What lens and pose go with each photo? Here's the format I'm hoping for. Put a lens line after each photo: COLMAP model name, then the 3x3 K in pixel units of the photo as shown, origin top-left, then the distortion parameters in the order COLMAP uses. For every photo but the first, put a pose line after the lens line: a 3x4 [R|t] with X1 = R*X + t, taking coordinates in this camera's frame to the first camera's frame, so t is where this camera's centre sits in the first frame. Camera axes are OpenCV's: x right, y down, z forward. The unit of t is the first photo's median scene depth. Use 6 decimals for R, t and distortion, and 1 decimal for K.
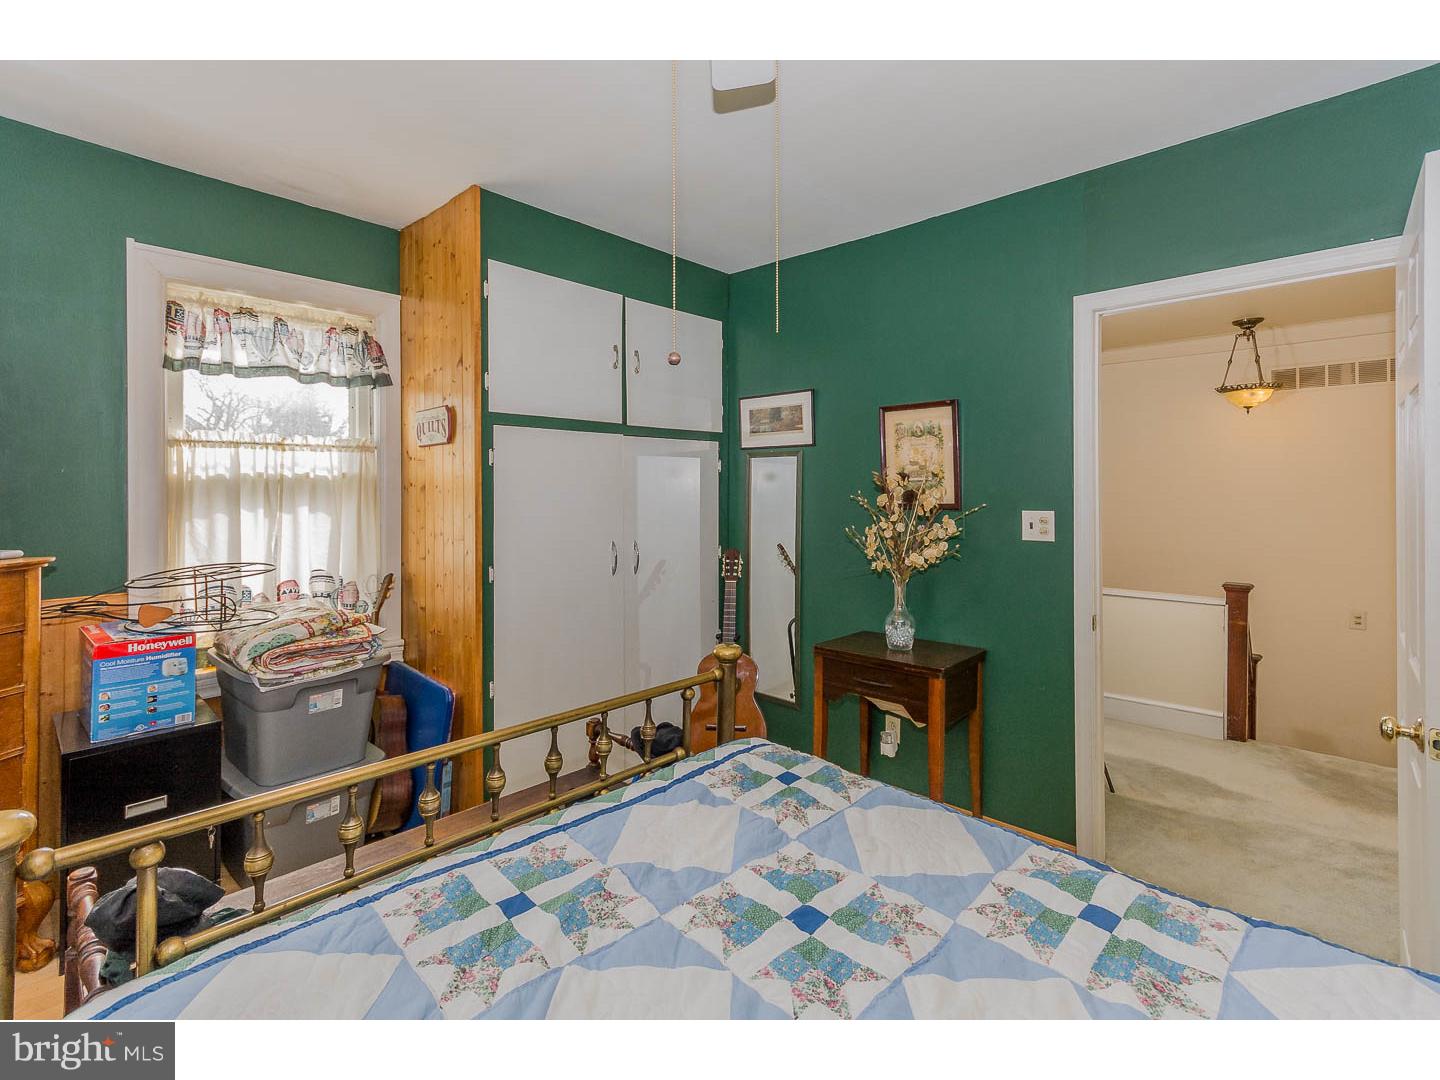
lens RADIAL K [[657.9, 0, 734.7], [0, 657.9, 495.7], [0, 0, 1]] dist [0.001854, 0.001712]
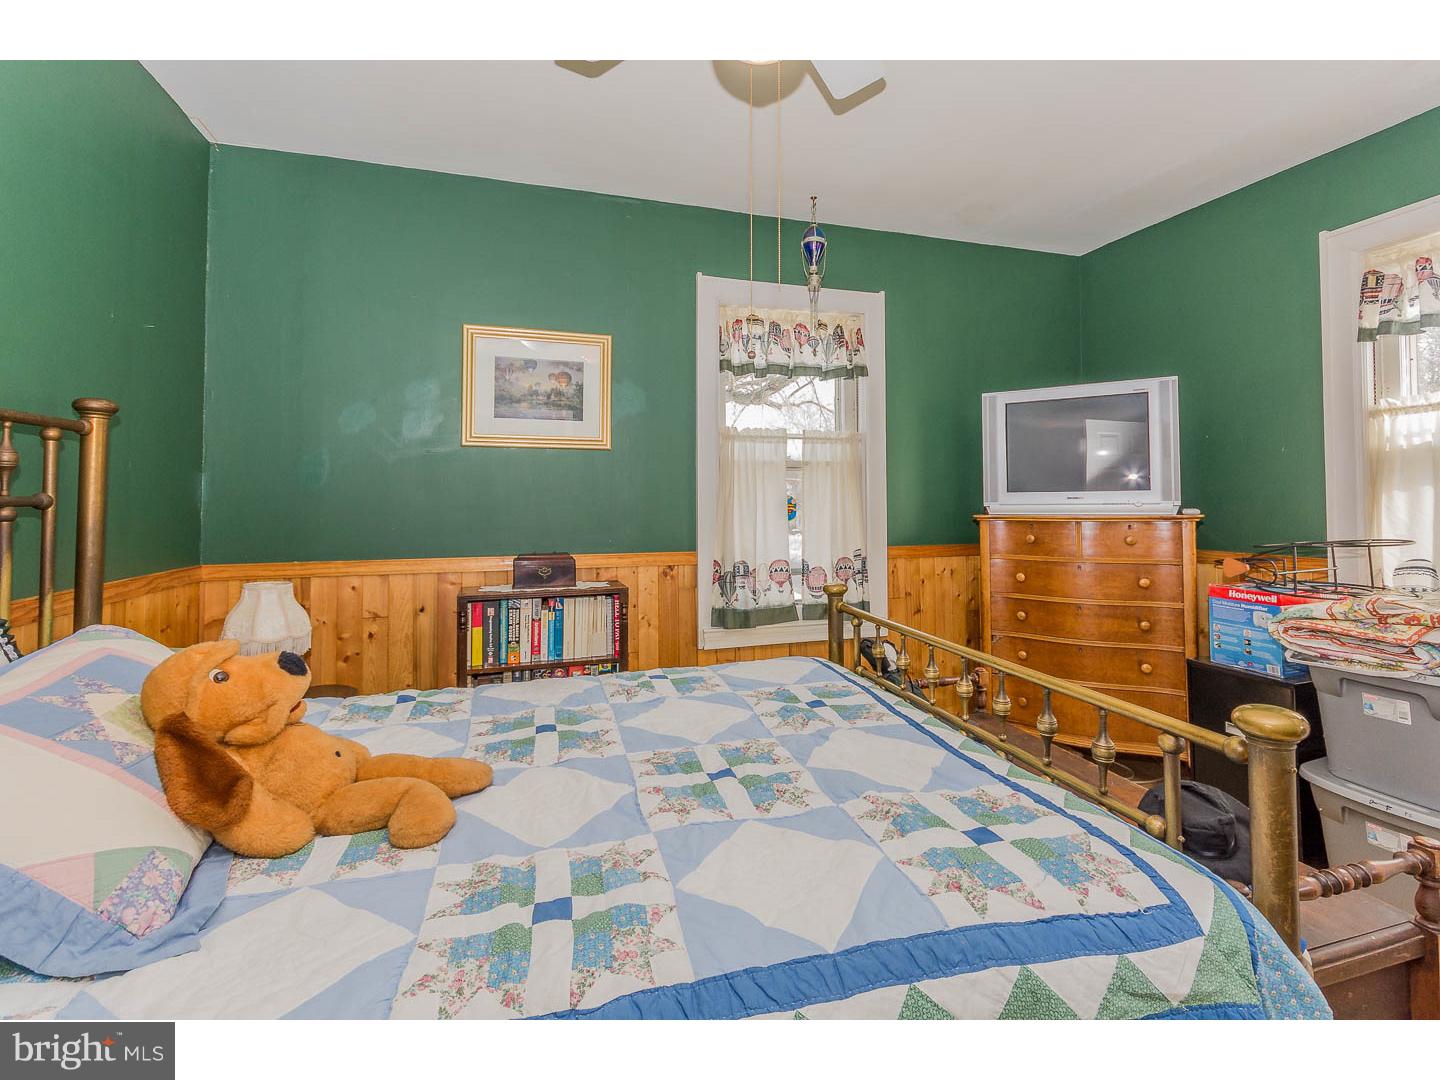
lens RADIAL K [[657.9, 0, 734.7], [0, 657.9, 495.7], [0, 0, 1]] dist [0.001854, 0.001712]
pose [[-0.496053, -0.002977, -0.868287, 0.576679], [-0.000099, 0.999994, -0.003372, 0.054913], [0.868292, -0.001587, -0.496050, 0.798277]]
